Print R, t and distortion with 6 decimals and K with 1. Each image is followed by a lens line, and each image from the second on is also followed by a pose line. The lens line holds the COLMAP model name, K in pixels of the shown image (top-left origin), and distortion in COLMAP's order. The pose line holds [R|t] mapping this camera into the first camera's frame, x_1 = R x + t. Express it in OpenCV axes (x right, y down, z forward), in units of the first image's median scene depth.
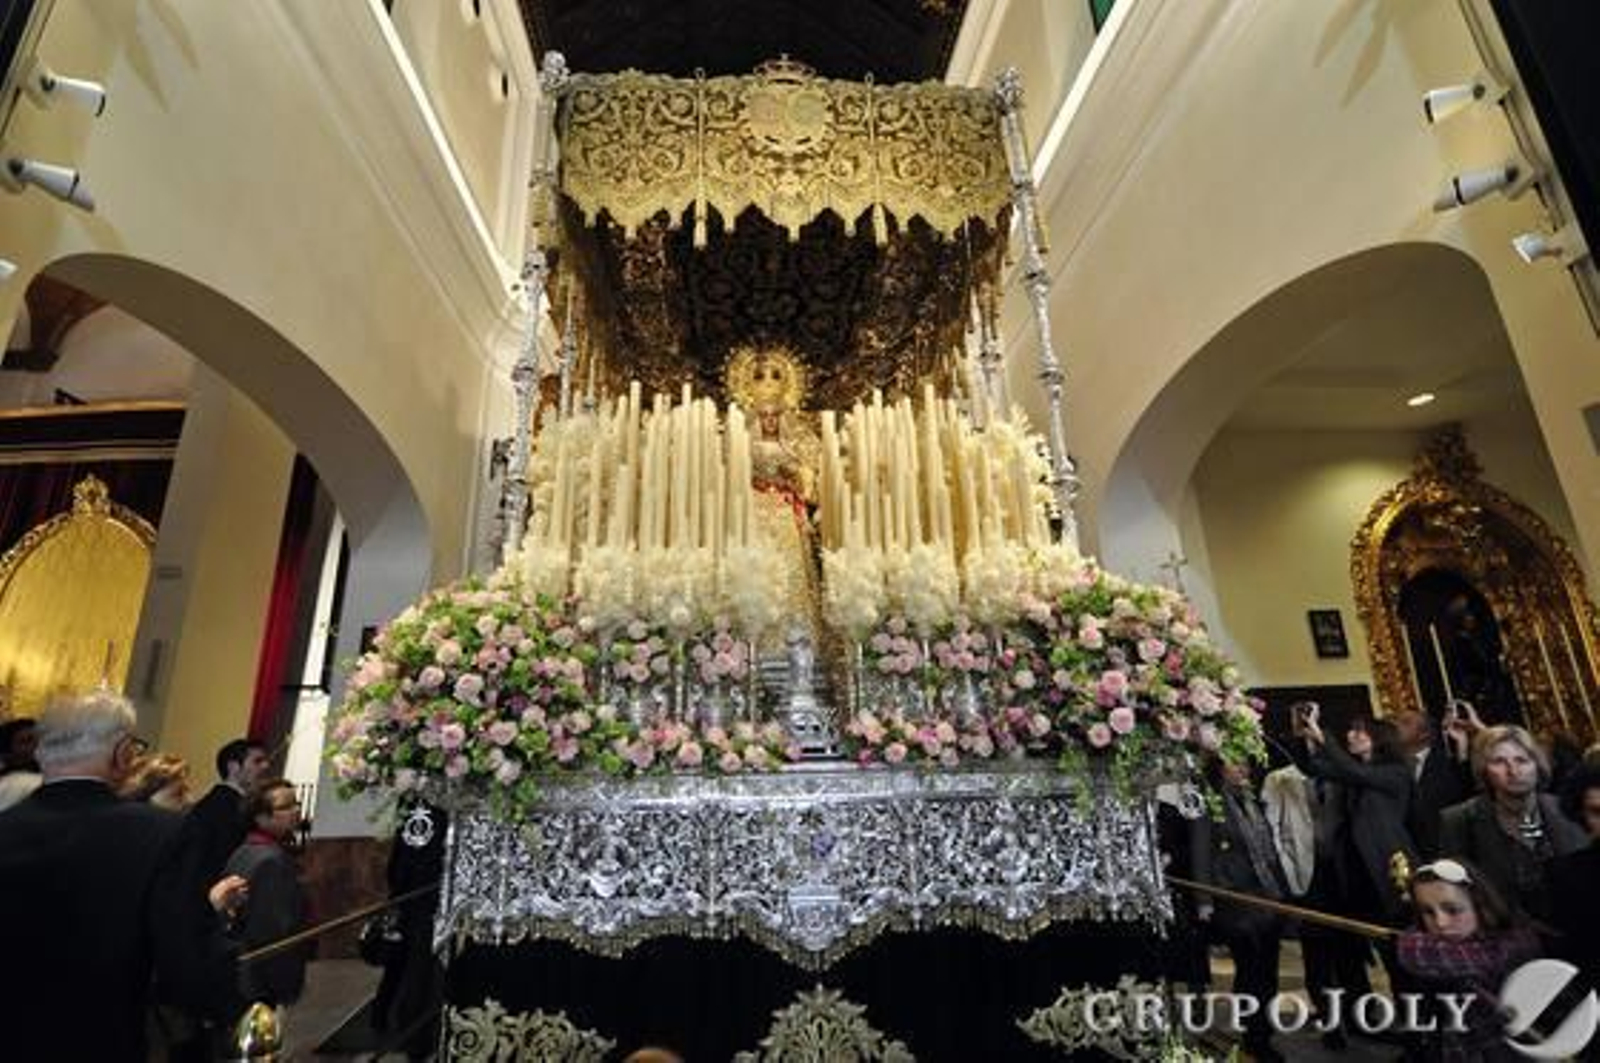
lens RADIAL K [[761.9, 0, 792.1], [0, 761.9, 535.2], [0, 0, 1]] dist [-0.007280, -0.009437]
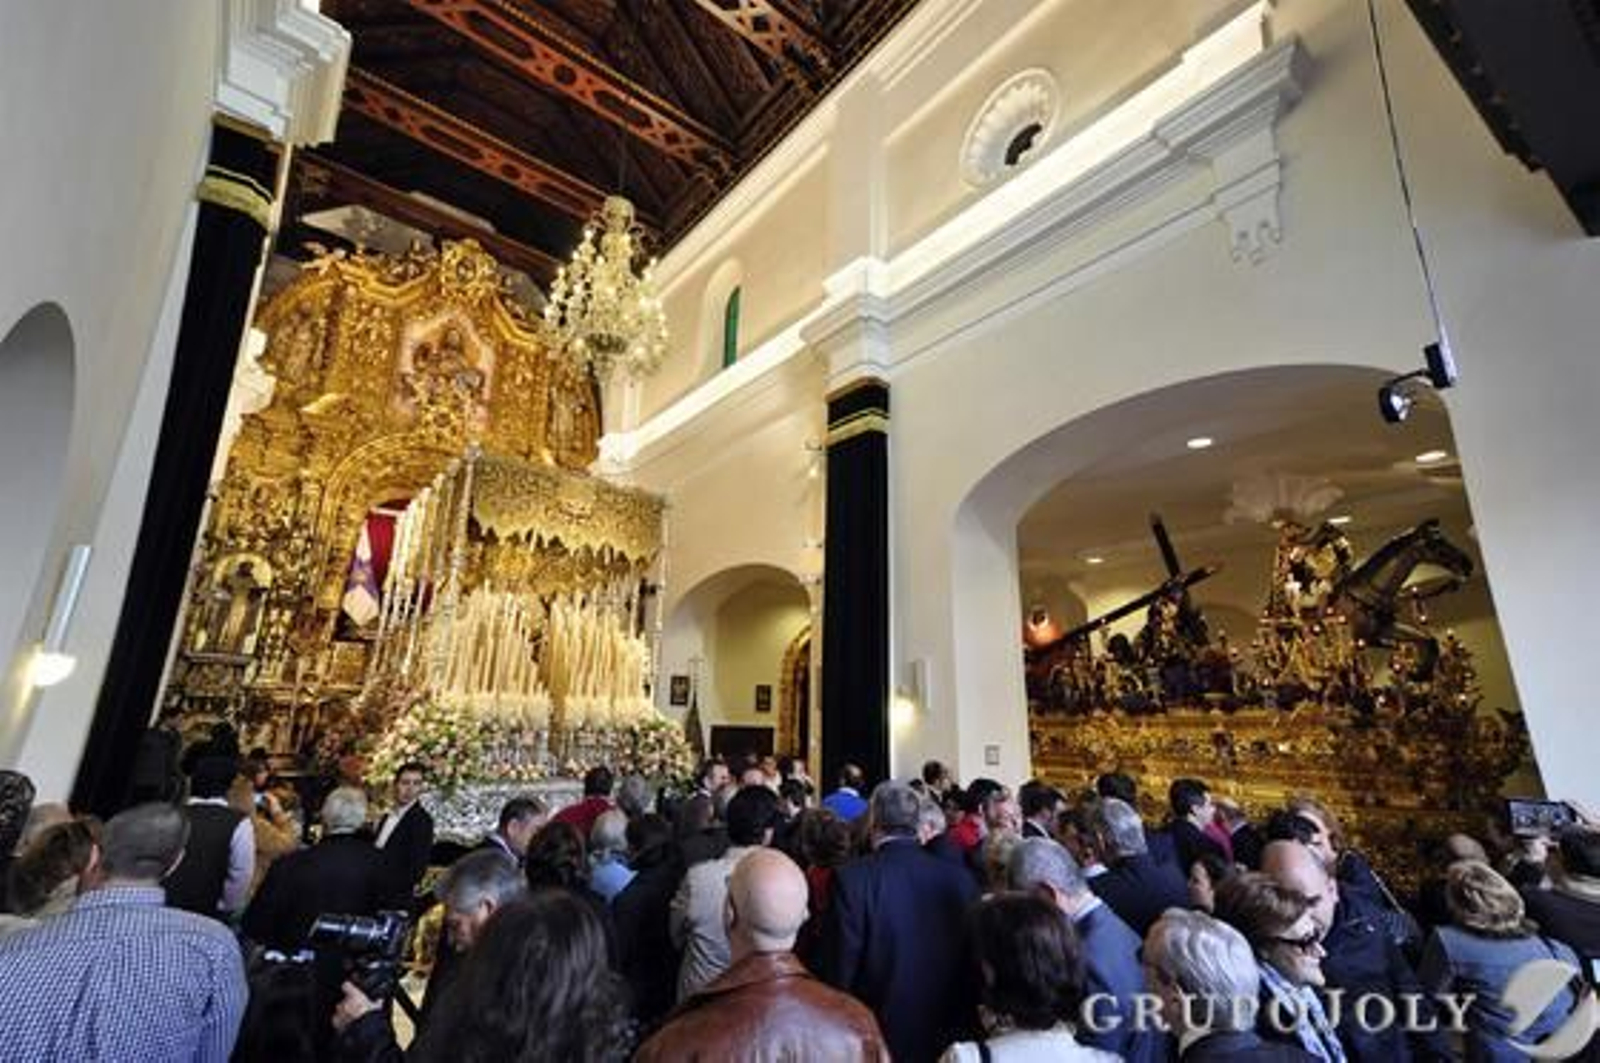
lens RADIAL K [[717.6, 0, 800.0], [0, 717.6, 531.5], [0, 0, 1]] dist [0.047445, 0.000013]
pose [[0.821753, 0.203589, 0.532235, -0.793645], [-0.210306, 0.976417, -0.048792, -0.631555], [-0.529617, -0.071837, 0.845190, -1.641187]]
